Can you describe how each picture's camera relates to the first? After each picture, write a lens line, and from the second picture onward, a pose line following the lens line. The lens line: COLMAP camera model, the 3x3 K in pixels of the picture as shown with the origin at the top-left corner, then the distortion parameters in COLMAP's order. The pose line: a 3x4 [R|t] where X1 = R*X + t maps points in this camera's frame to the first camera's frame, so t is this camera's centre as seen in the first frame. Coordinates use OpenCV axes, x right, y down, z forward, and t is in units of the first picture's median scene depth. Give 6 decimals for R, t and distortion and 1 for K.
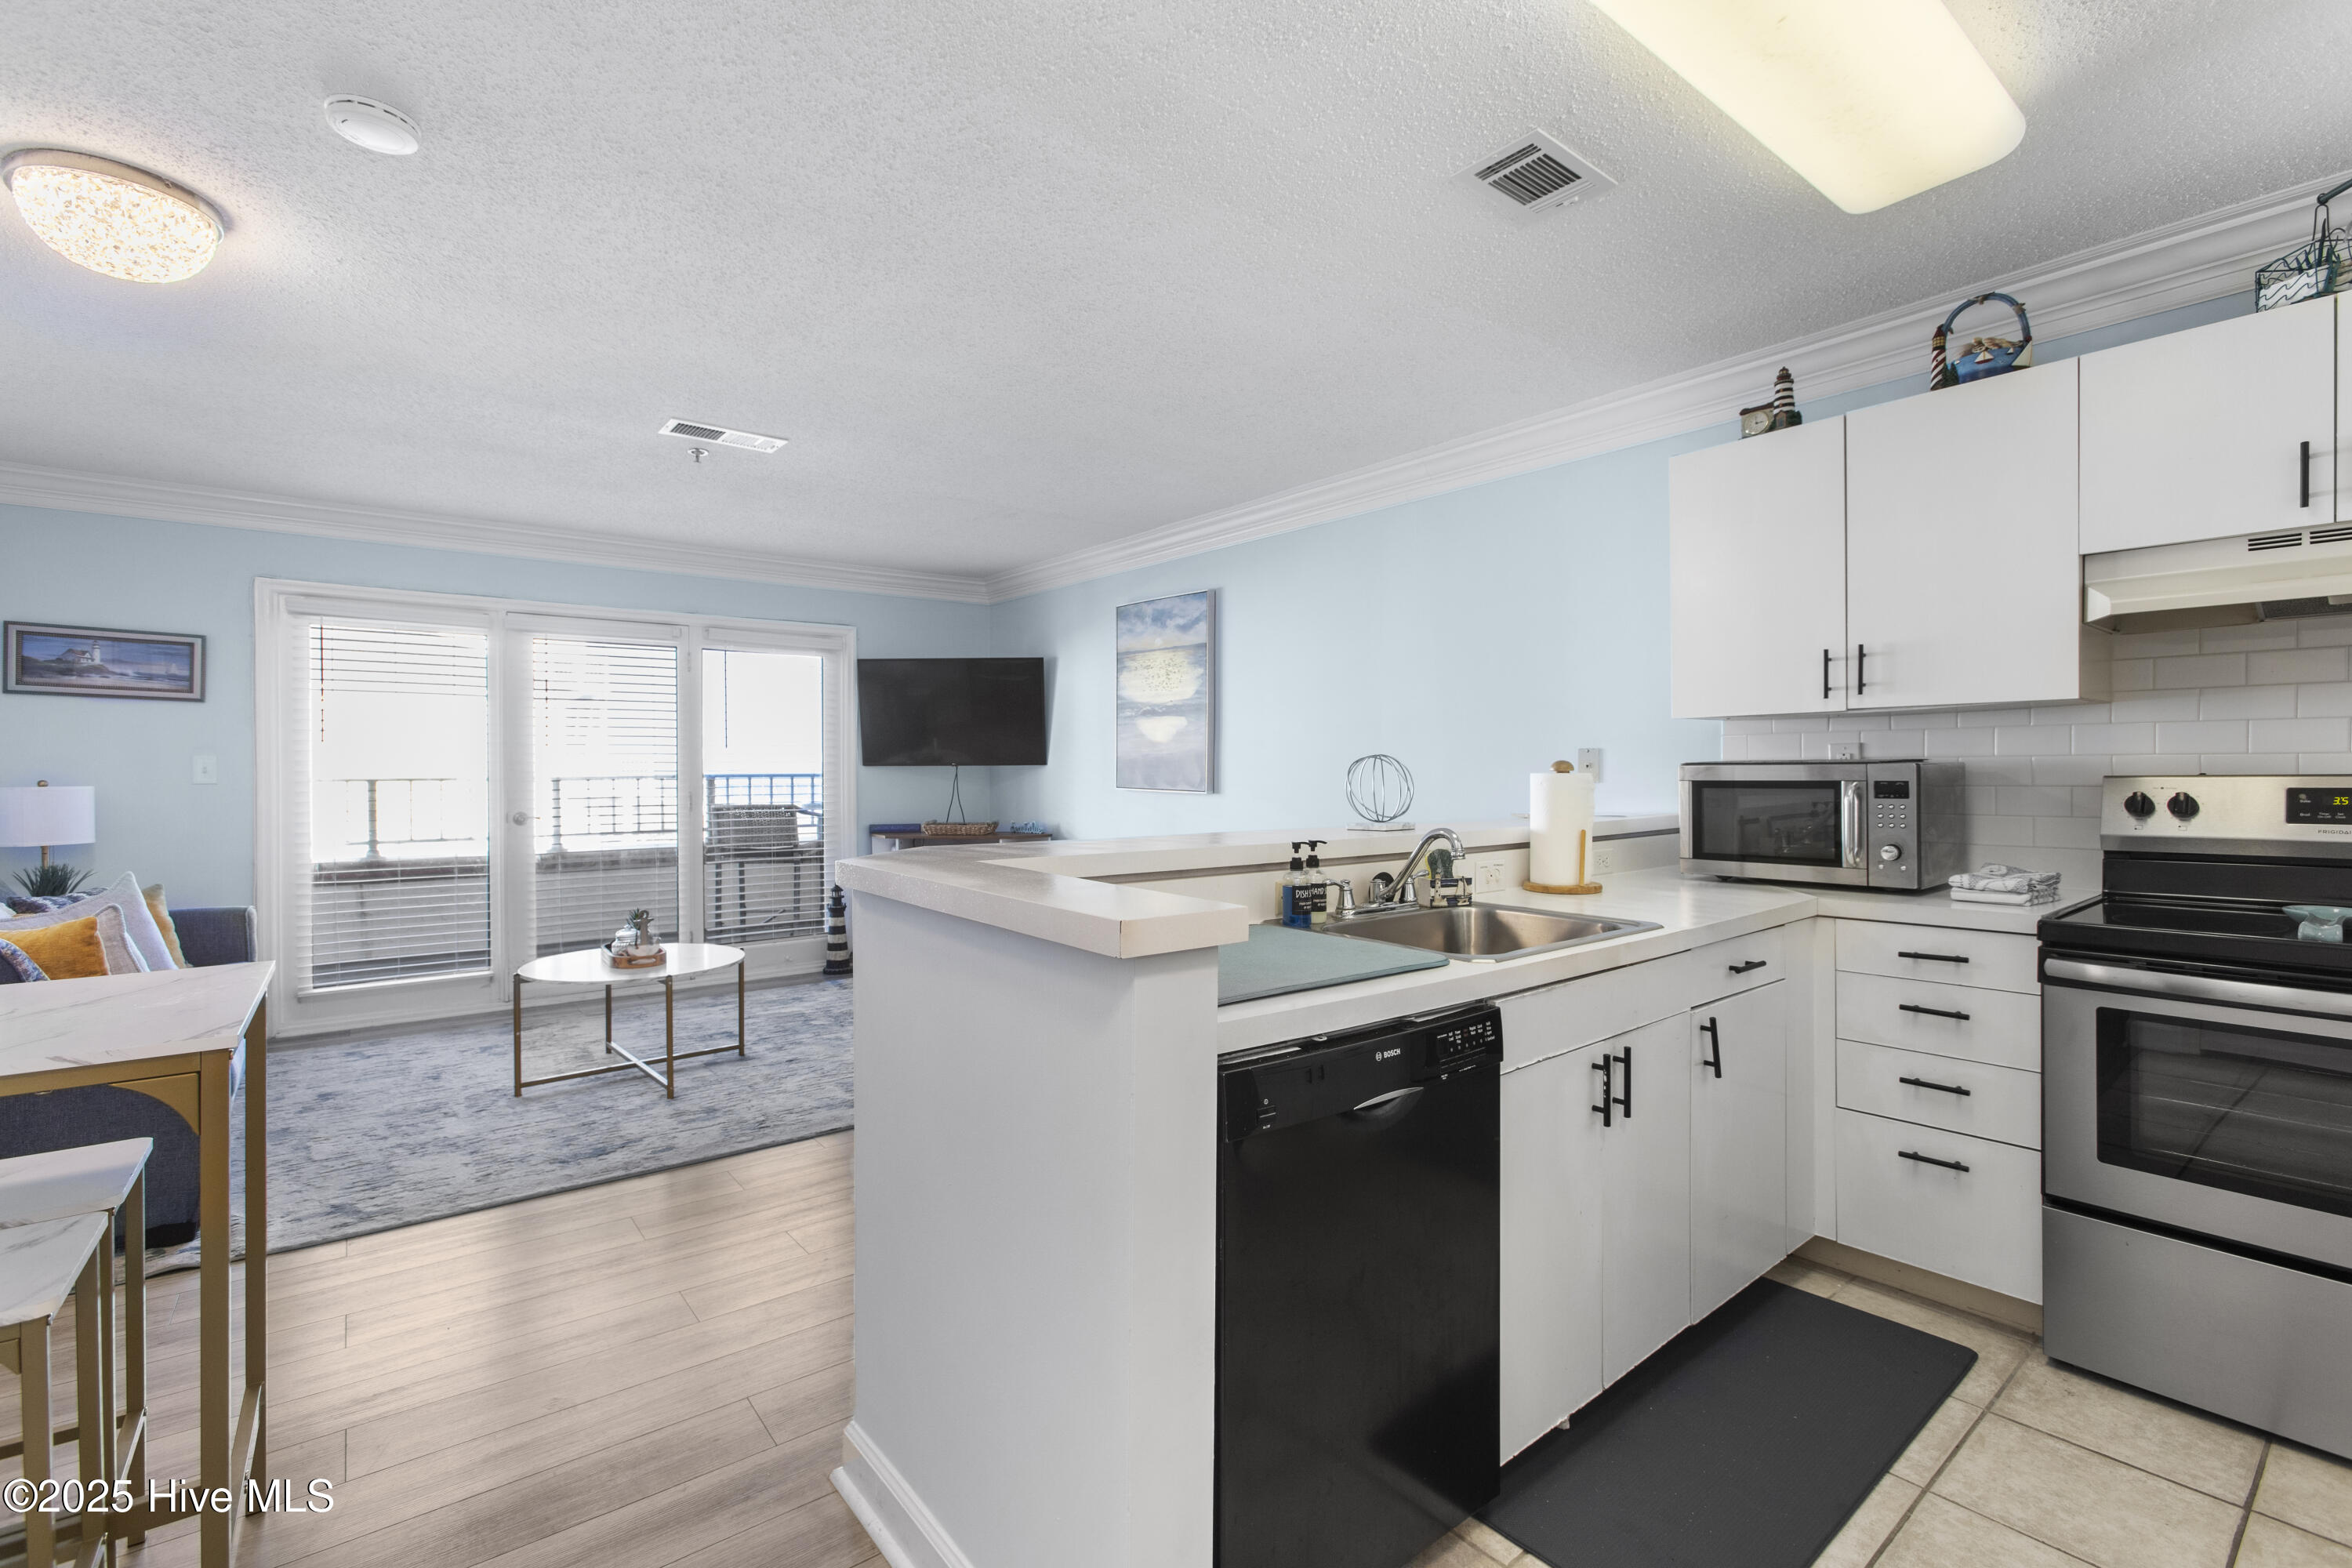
lens RADIAL K [[1038.5, 0, 1176.0], [0, 1038.5, 784.0], [0, 0, 1]] dist [0.000725, 0.000074]
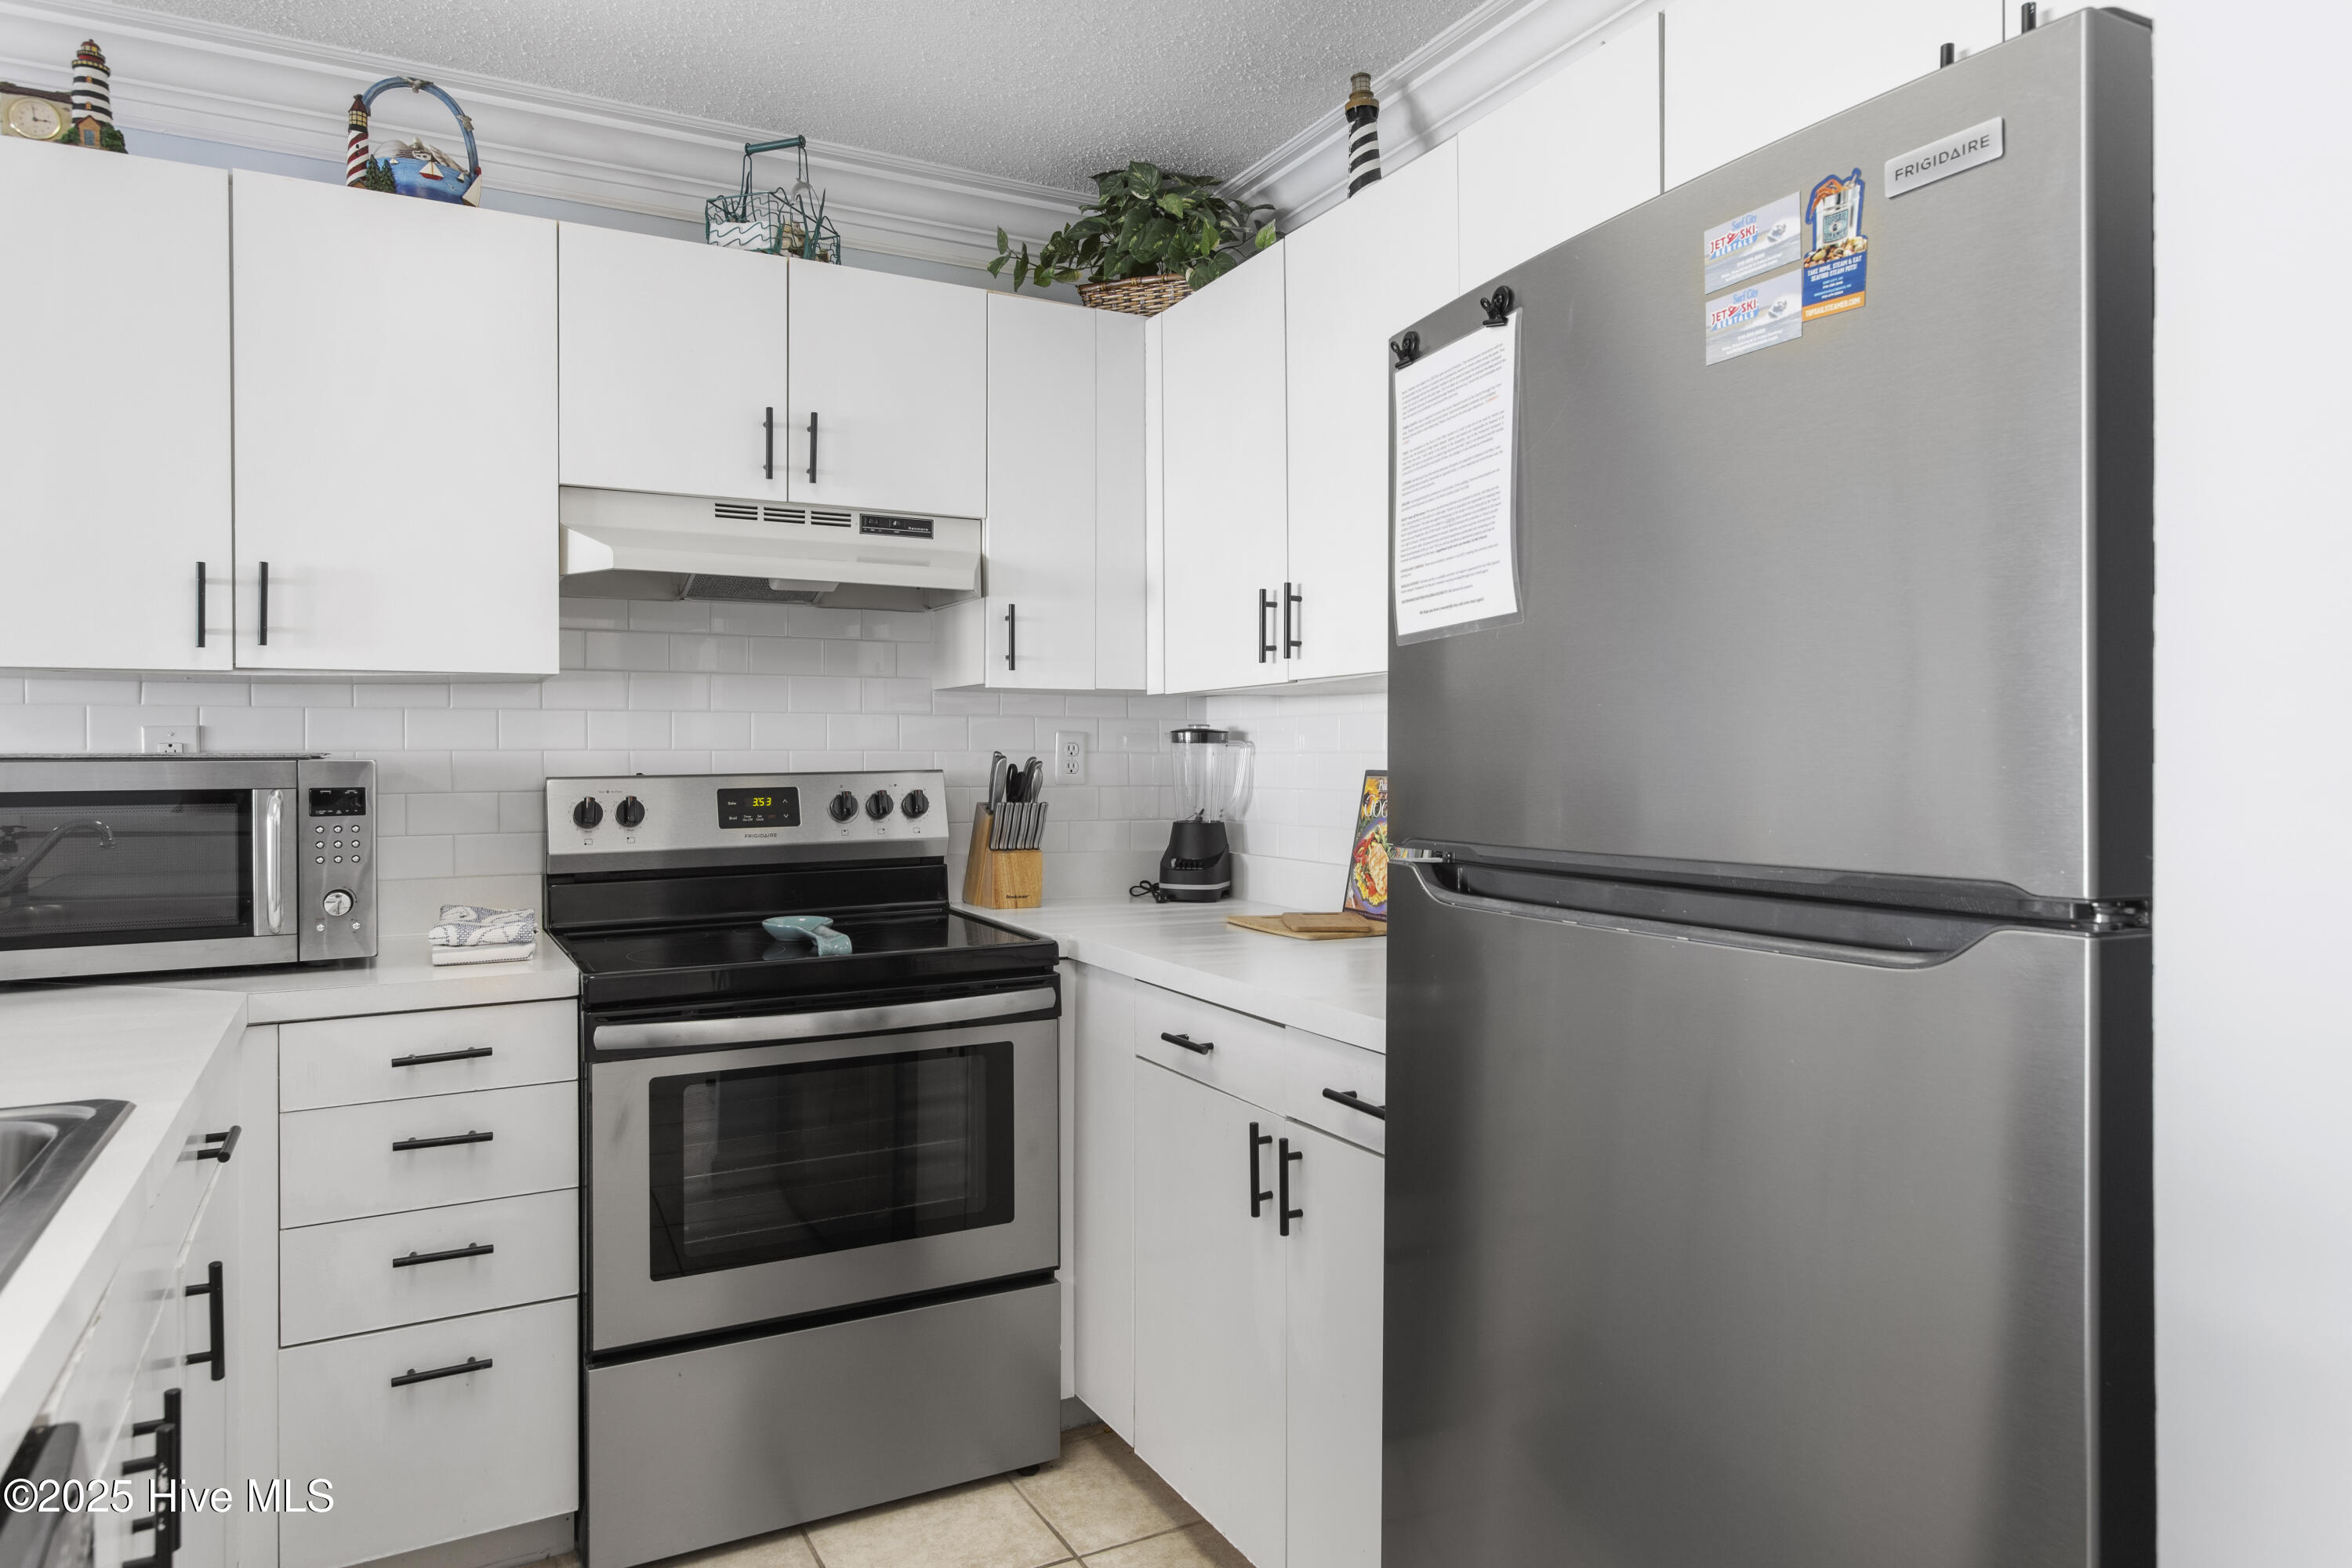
lens RADIAL K [[1453.0, 0, 1178.0], [0, 1453.0, 754.9], [0, 0, 1]] dist [-0.004854, 0.015226]
pose [[0.177721, 0.009210, 0.984038, -0.082140], [0.018295, 0.999752, -0.012661, -0.002429], [-0.983911, 0.020254, 0.177508, 0.362957]]
